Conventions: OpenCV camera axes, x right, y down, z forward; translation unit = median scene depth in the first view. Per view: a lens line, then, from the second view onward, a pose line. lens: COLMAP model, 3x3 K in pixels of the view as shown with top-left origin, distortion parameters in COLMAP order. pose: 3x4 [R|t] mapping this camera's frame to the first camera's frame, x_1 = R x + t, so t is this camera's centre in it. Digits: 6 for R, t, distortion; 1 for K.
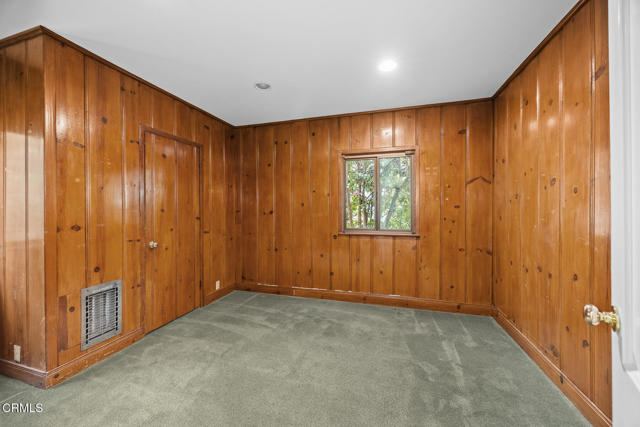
lens RADIAL K [[248.3, 0, 318.9], [0, 248.3, 210.9], [0, 0, 1]] dist [0.000657, 0.000238]
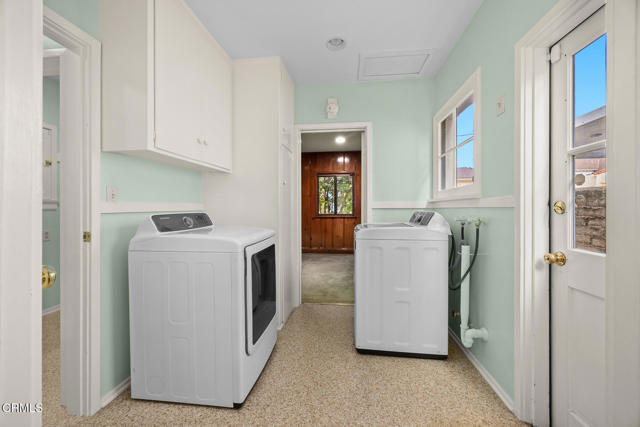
lens RADIAL K [[248.3, 0, 320.1], [0, 248.3, 210.9], [0, 0, 1]] dist [0.000657, 0.000238]
pose [[0.985158, 0.001182, 0.171643, -0.189906], [-0.001169, 0.999999, -0.000180, 0.046073], [-0.171644, -0.000024, 0.985159, -0.776823]]
